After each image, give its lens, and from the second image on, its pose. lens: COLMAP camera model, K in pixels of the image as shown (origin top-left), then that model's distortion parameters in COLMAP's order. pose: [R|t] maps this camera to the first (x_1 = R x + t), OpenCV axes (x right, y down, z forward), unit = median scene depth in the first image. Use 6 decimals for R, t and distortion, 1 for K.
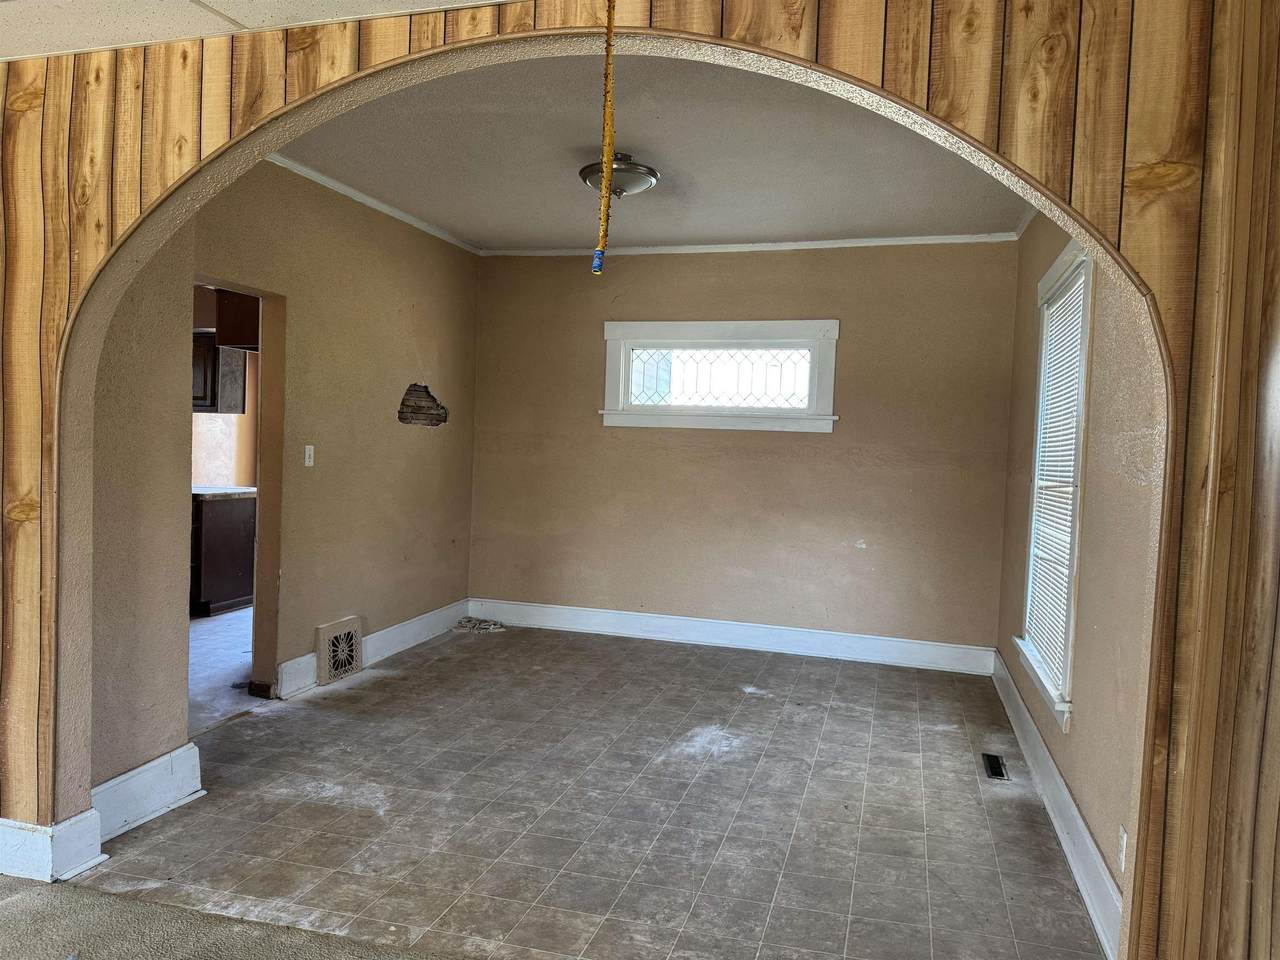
lens RADIAL K [[899.0, 0, 646.4], [0, 899.0, 480.1], [0, 0, 1]] dist [0.069668, -0.102804]
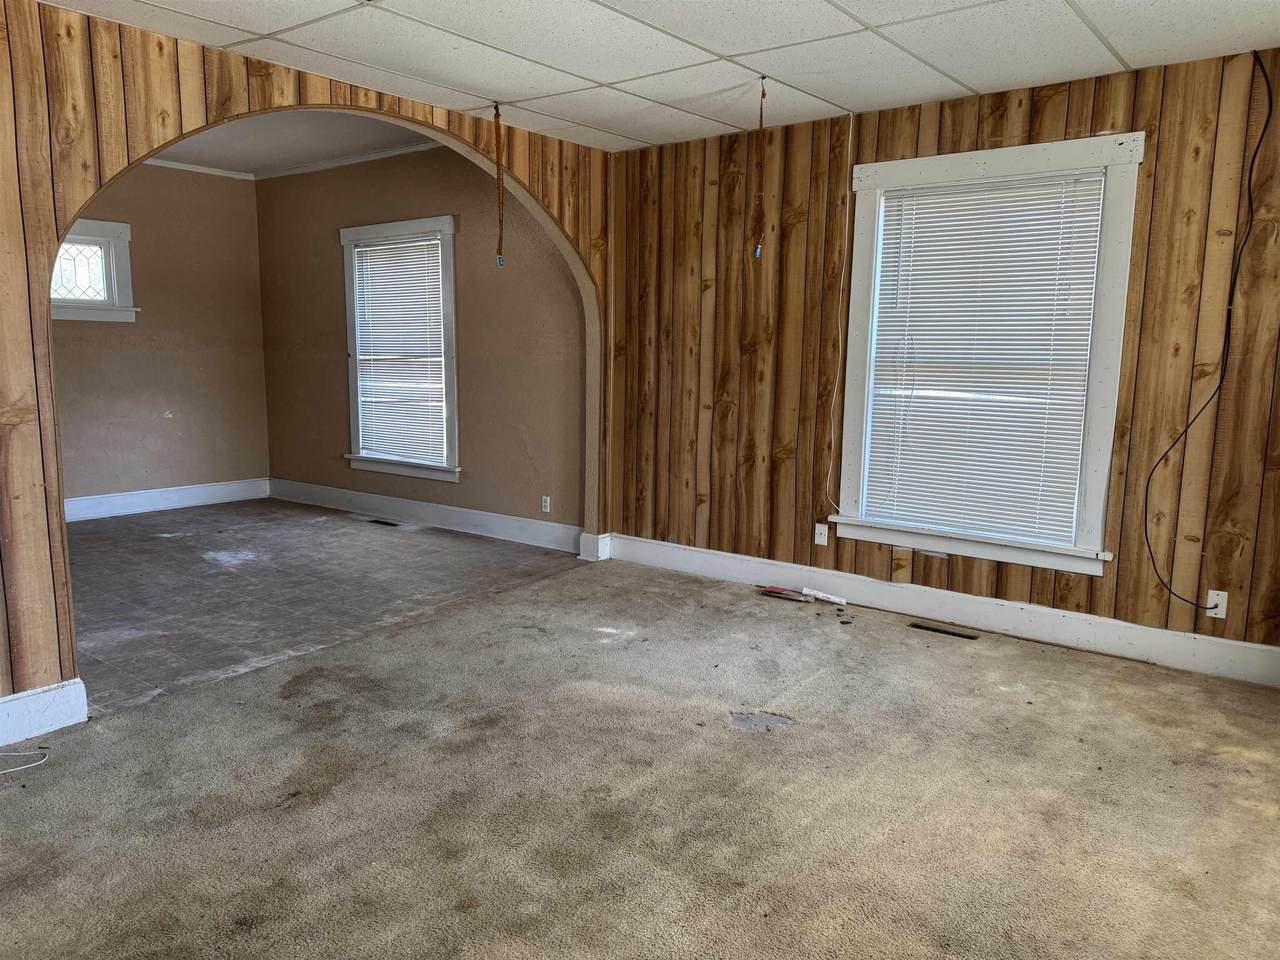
lens RADIAL K [[899.0, 0, 646.4], [0, 899.0, 480.1], [0, 0, 1]] dist [0.069668, -0.102804]
pose [[0.364302, -0.162882, 0.916926, -1.264806], [0.033292, 0.986235, 0.161966, -0.036248], [-0.930686, -0.028478, 0.364710, -0.108012]]
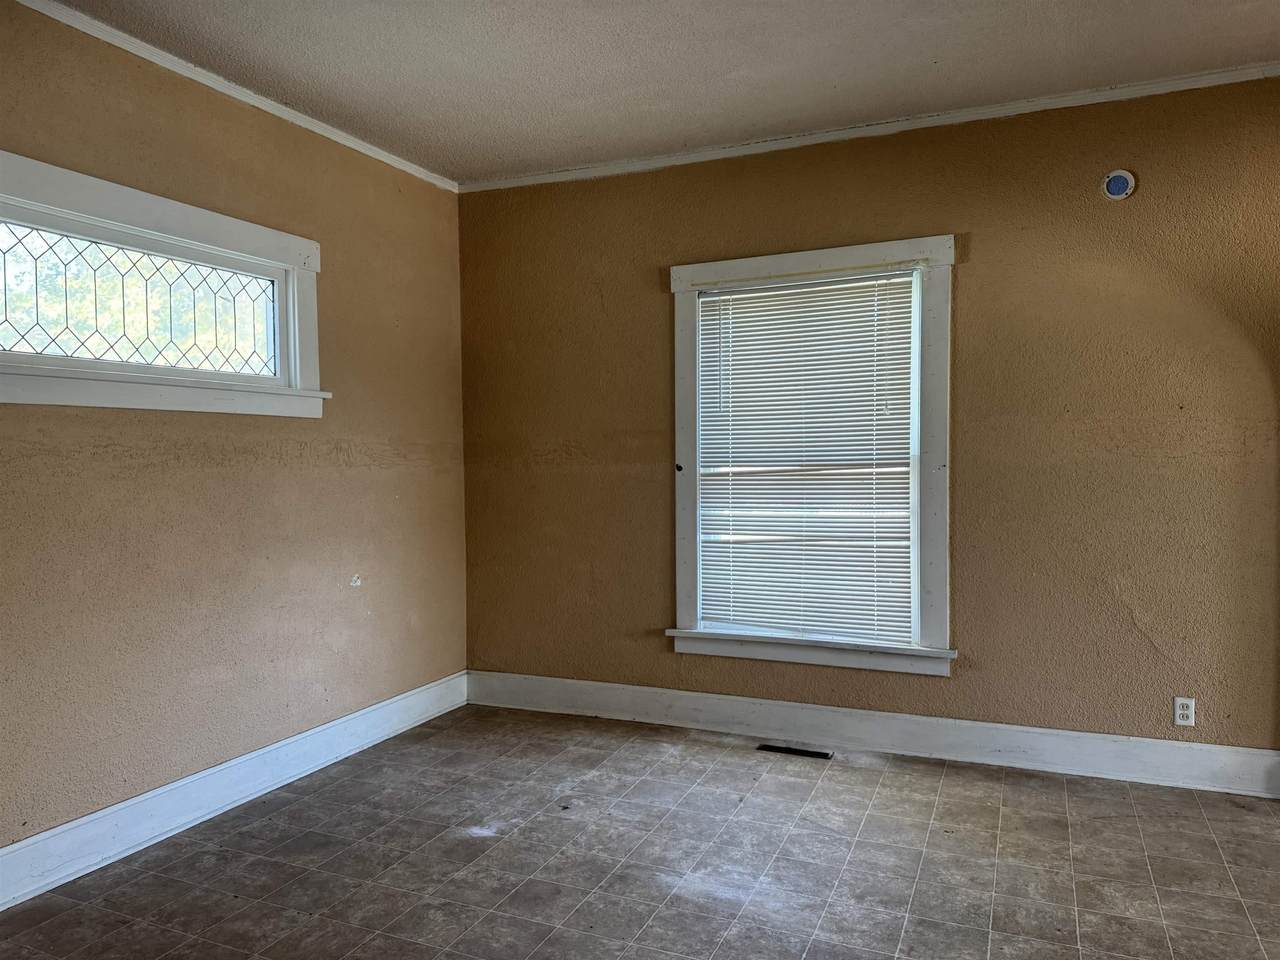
lens RADIAL K [[899.0, 0, 646.4], [0, 899.0, 480.1], [0, 0, 1]] dist [0.069668, -0.102804]
pose [[0.123781, -0.072123, 0.989685, -0.775041], [0.046863, 0.996667, 0.066771, -0.076595], [-0.991202, 0.038115, 0.126748, 1.298806]]
